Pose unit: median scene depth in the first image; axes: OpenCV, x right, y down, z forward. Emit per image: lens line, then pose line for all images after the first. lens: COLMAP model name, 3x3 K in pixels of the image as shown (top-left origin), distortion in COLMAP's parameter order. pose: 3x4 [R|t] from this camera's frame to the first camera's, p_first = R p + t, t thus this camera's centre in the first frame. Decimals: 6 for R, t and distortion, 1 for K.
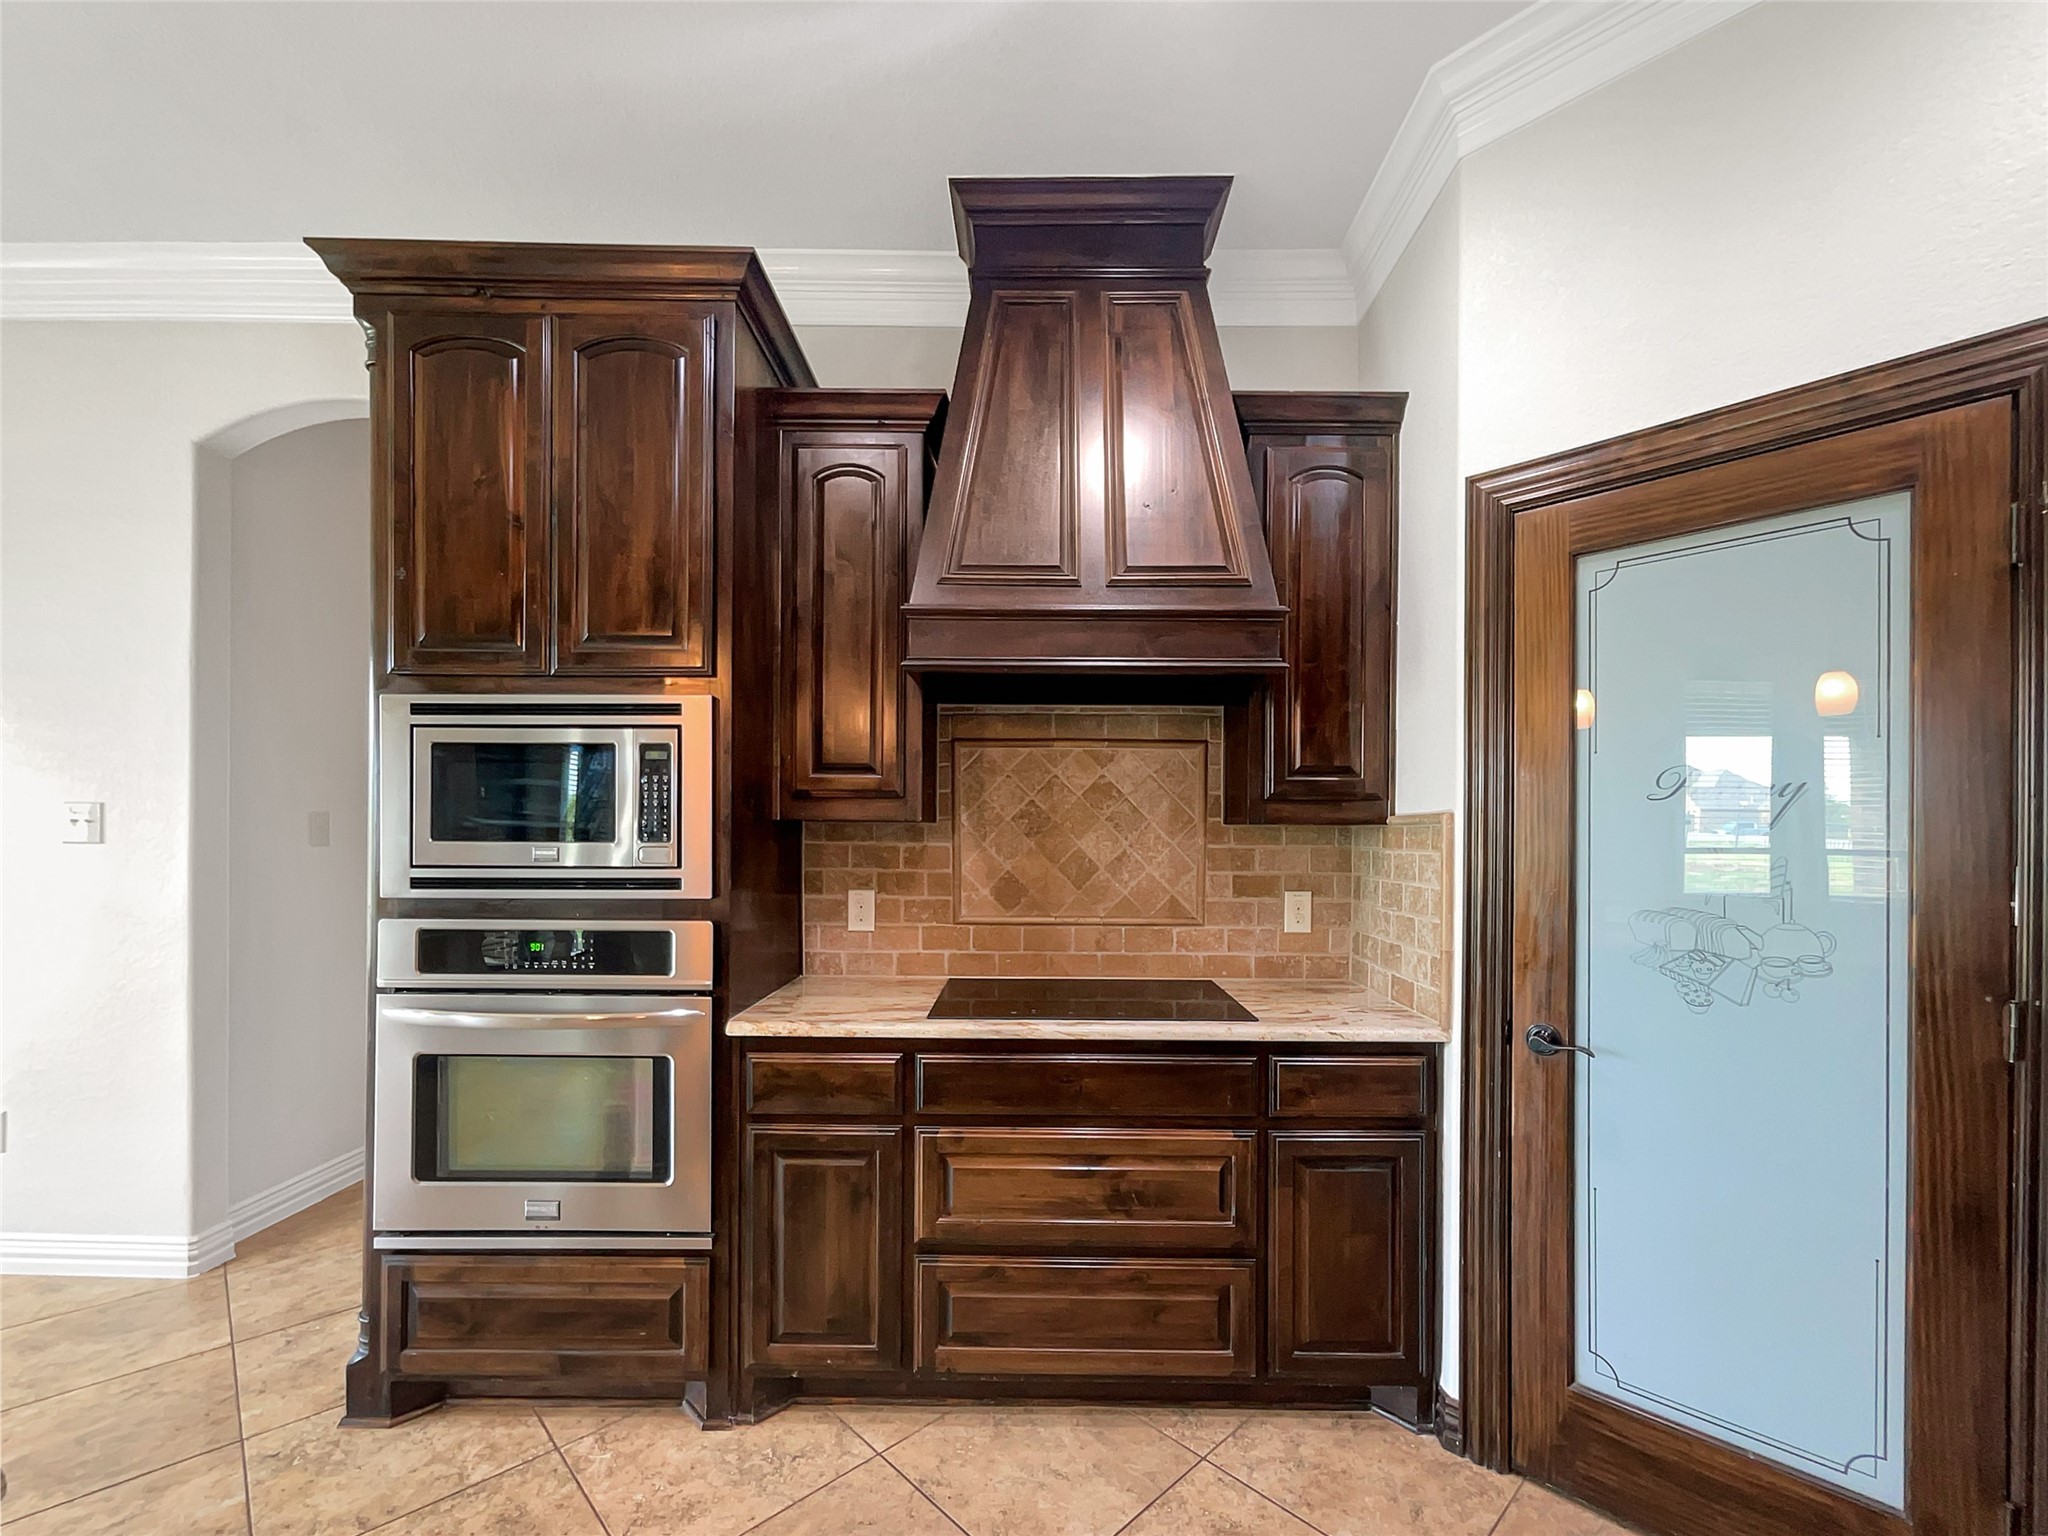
lens RADIAL K [[867.3, 0, 1023.2], [0, 867.3, 820.0], [0, 0, 1]] dist [-0.001576, -0.000216]
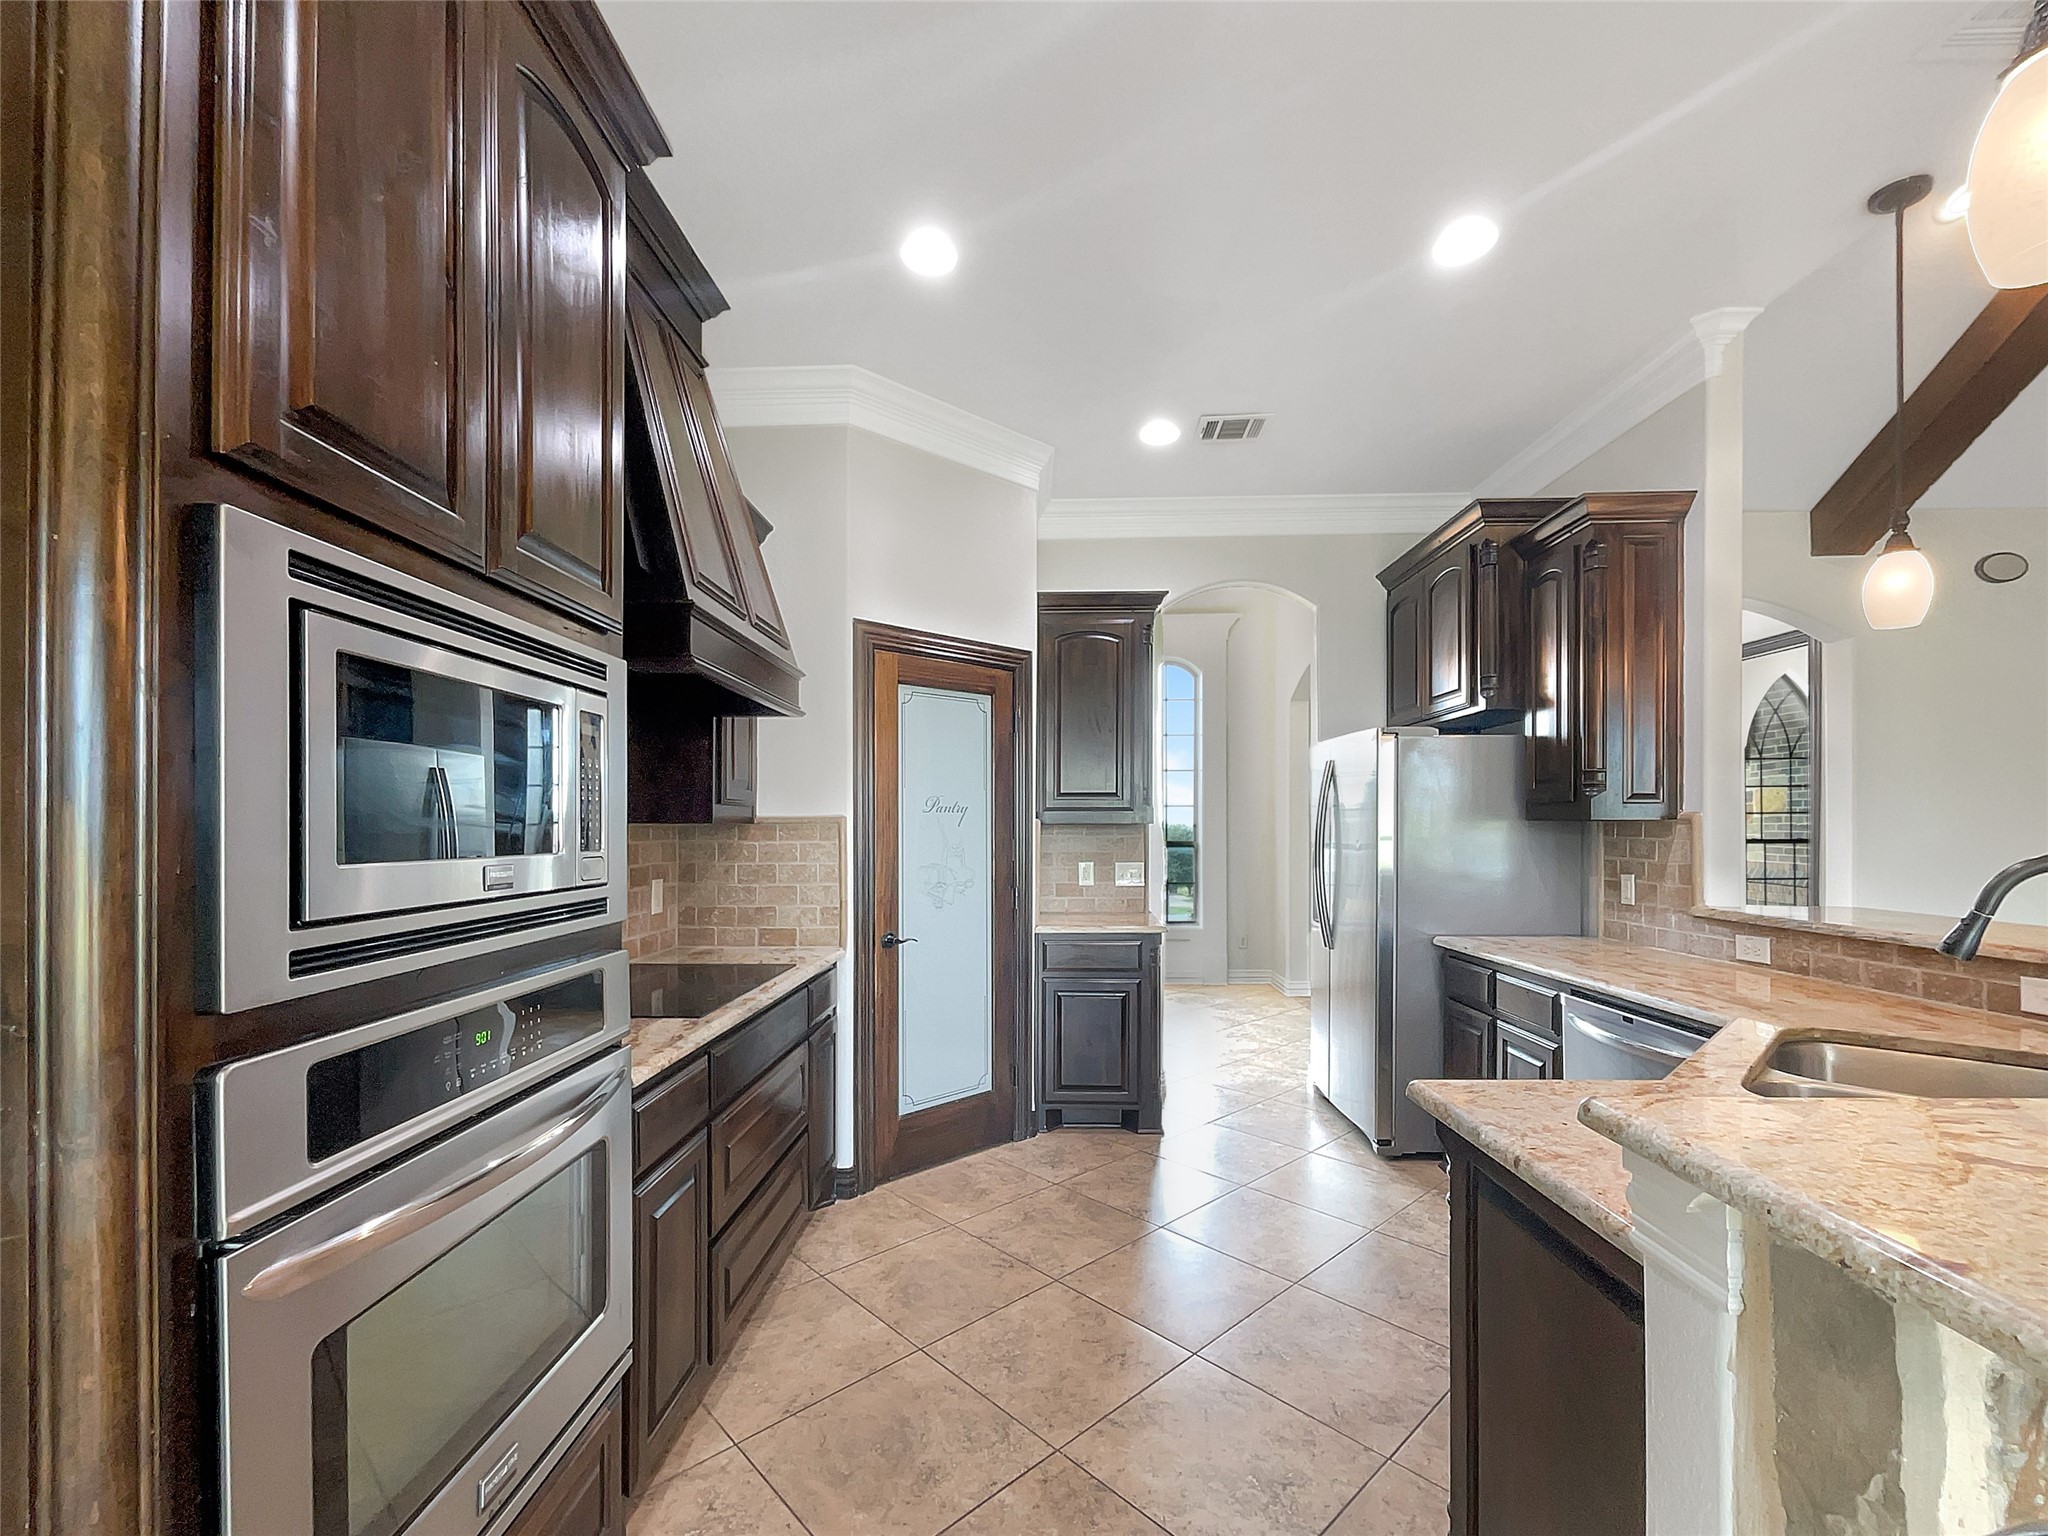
lens RADIAL K [[867.3, 0, 1023.2], [0, 867.3, 820.0], [0, 0, 1]] dist [-0.001576, -0.000216]
pose [[0.015306, 0.001196, 0.999882, -1.142616], [-0.011964, 0.999928, -0.001013, -0.003679], [-0.999811, -0.011947, 0.015320, 0.631341]]
